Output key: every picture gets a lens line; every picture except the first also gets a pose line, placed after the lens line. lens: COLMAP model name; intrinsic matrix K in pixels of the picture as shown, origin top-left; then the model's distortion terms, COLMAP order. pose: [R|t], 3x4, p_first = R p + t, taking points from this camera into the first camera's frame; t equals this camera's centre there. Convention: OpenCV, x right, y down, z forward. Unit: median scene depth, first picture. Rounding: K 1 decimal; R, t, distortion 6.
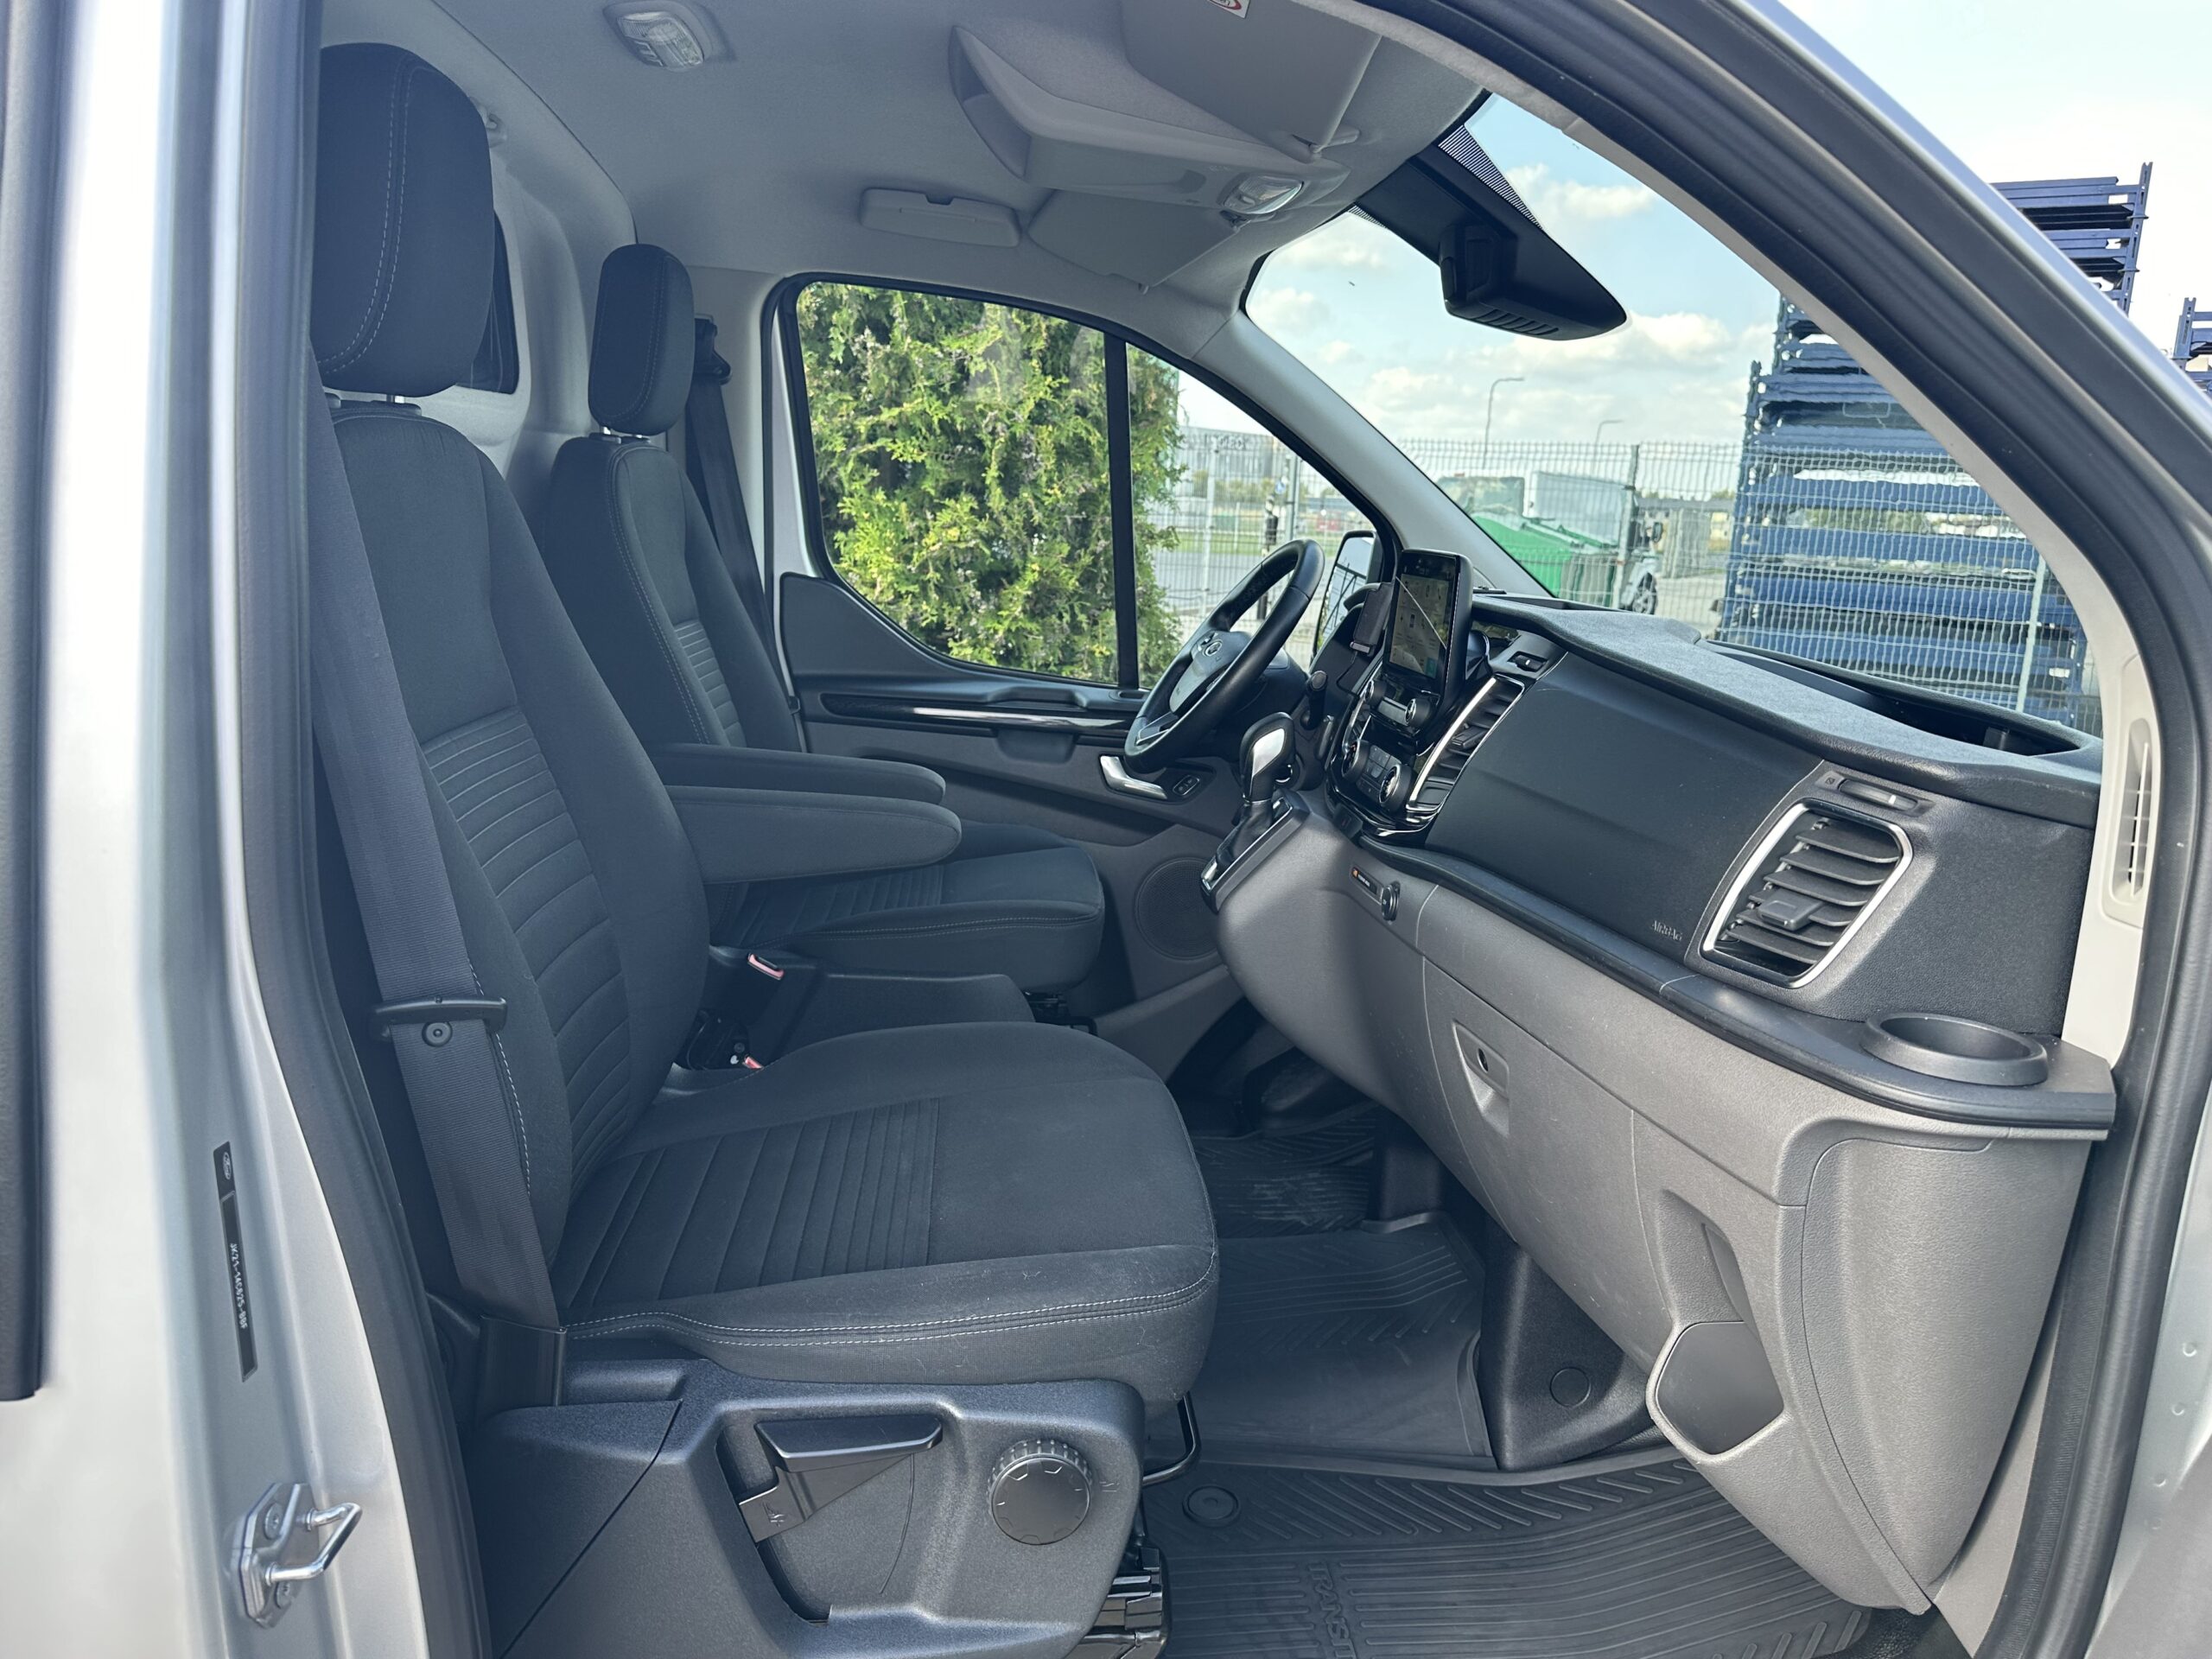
lens RADIAL K [[1542.8, 0, 1106.0], [0, 1542.8, 829.5], [0, 0, 1]] dist [0.072283, -0.169040]
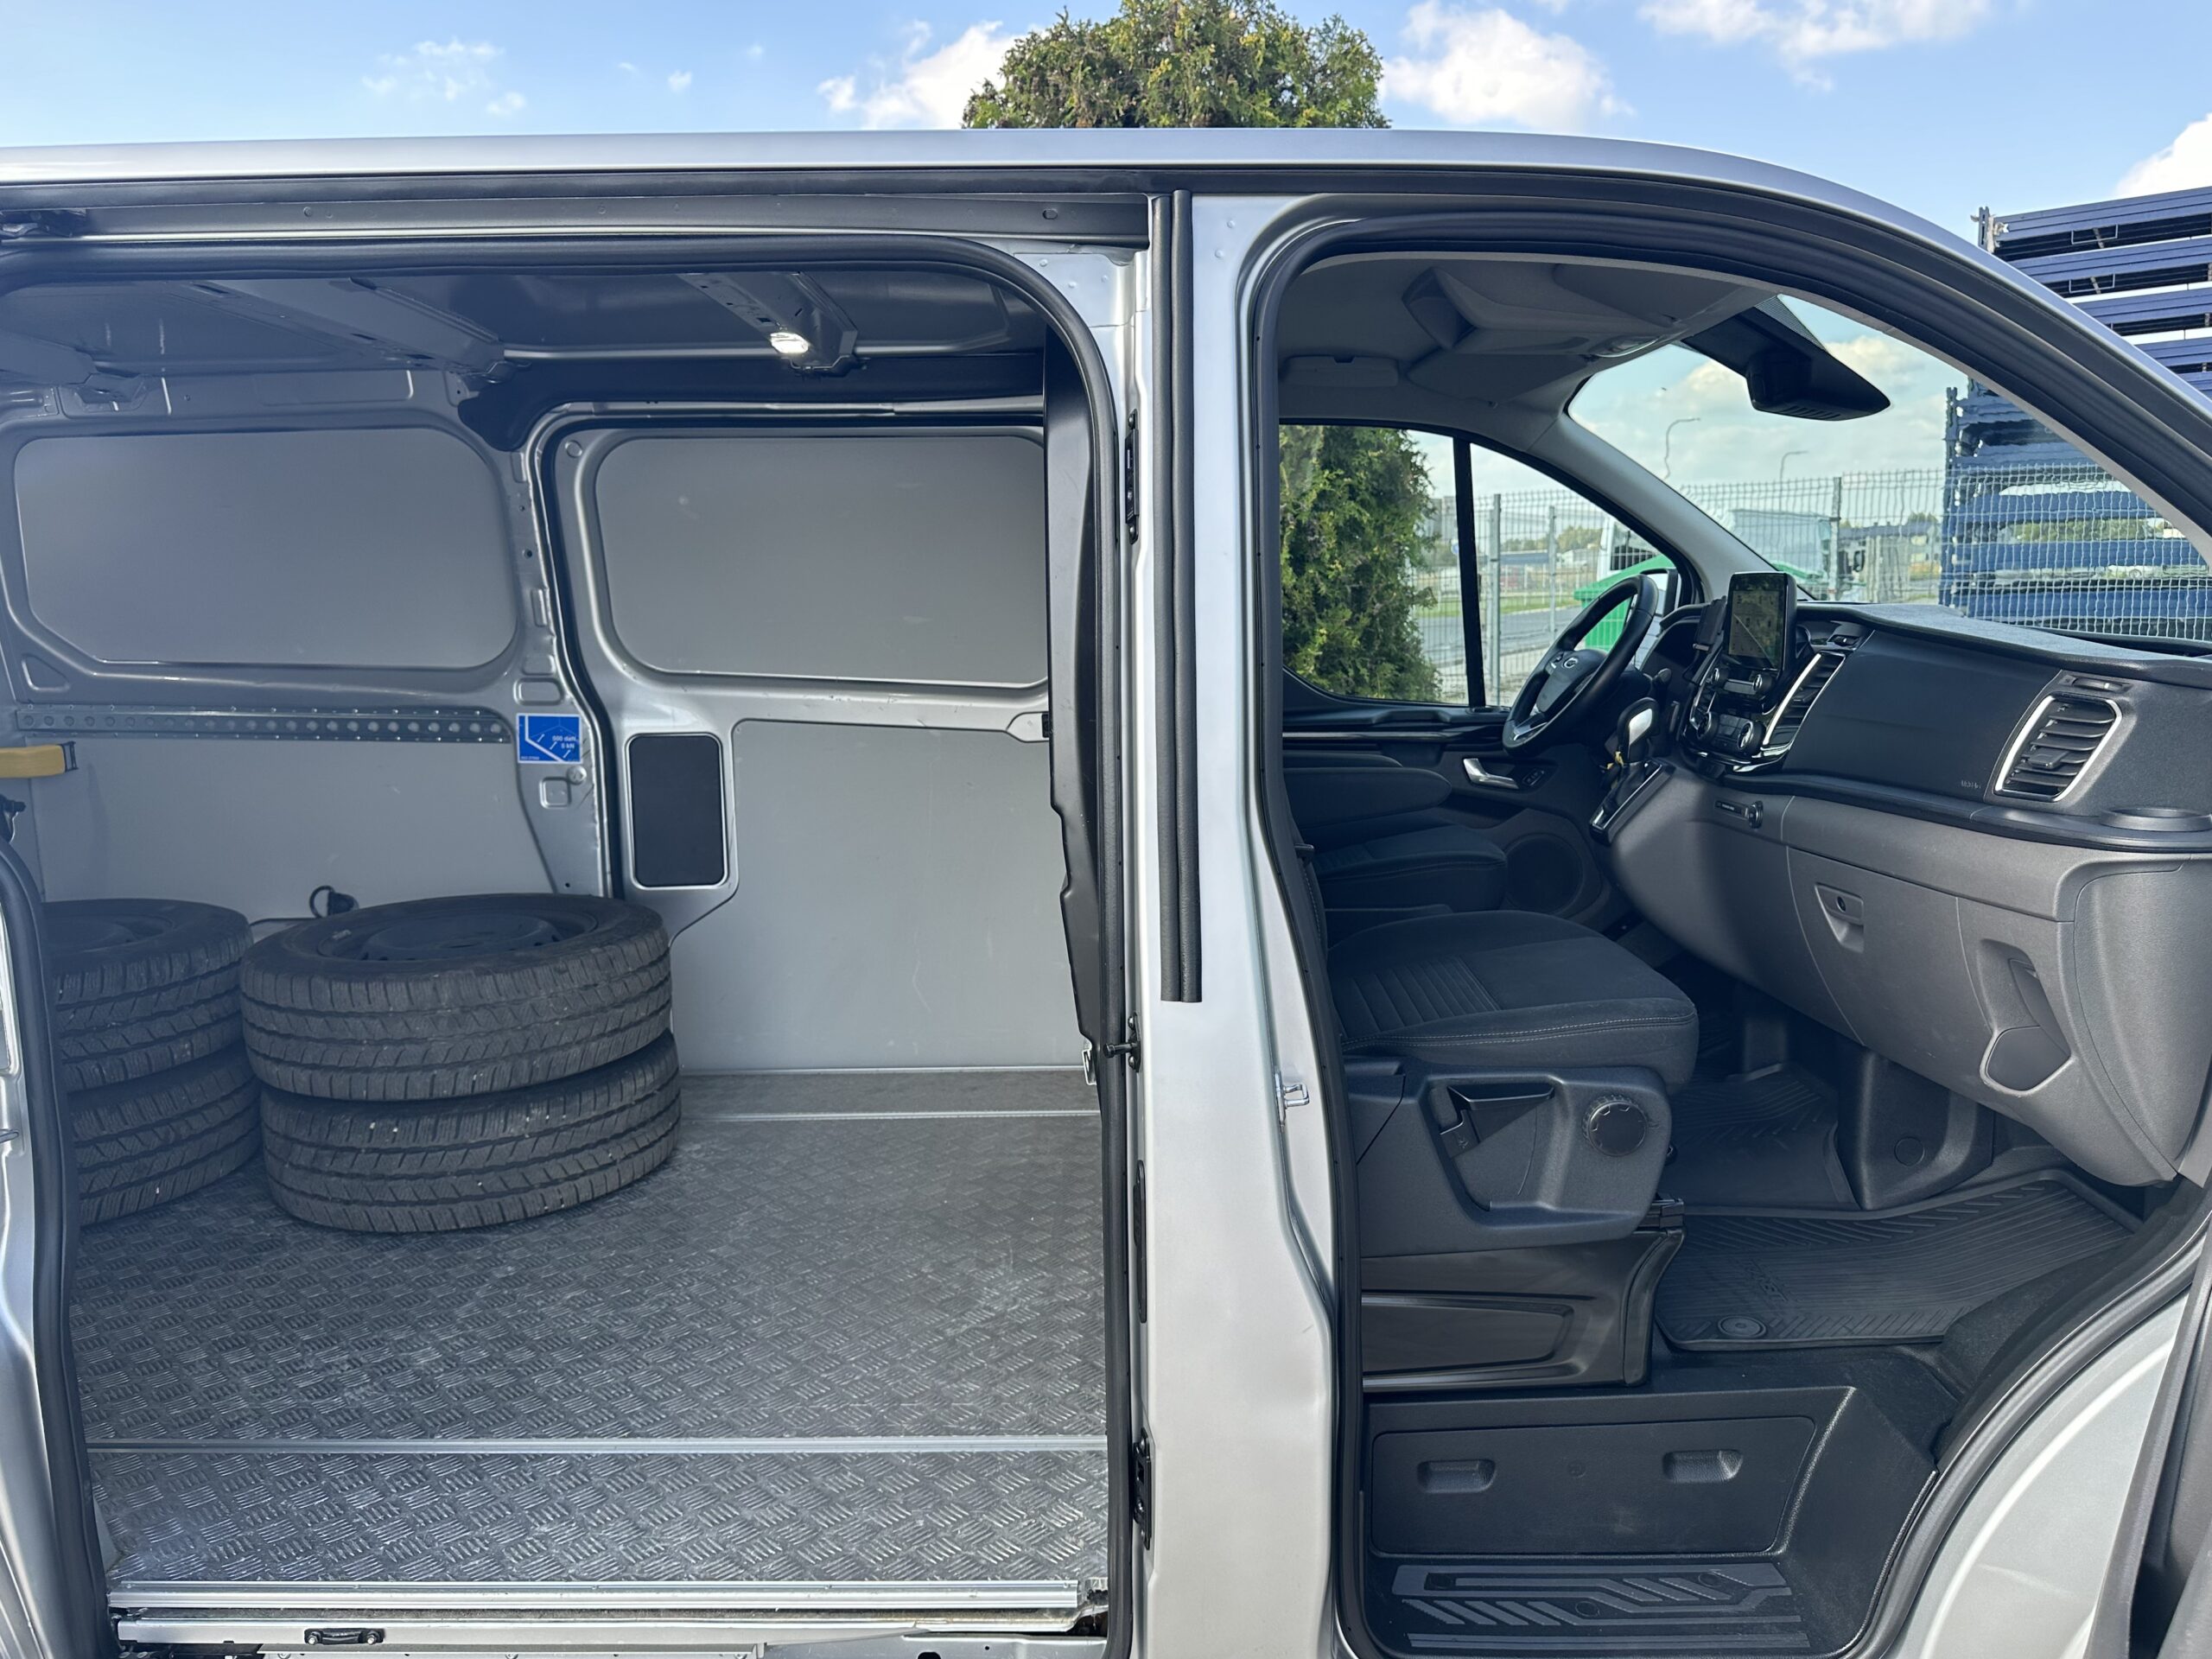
lens RADIAL K [[1466.2, 0, 1106.0], [0, 1466.2, 829.5], [0, 0, 1]] dist [0.003825, -0.062270]
pose [[0.986879, -0.064231, -0.148138, -0.191018], [0.057655, 0.997169, -0.048267, 0.082682], [0.150819, 0.039092, 0.987788, -0.395115]]
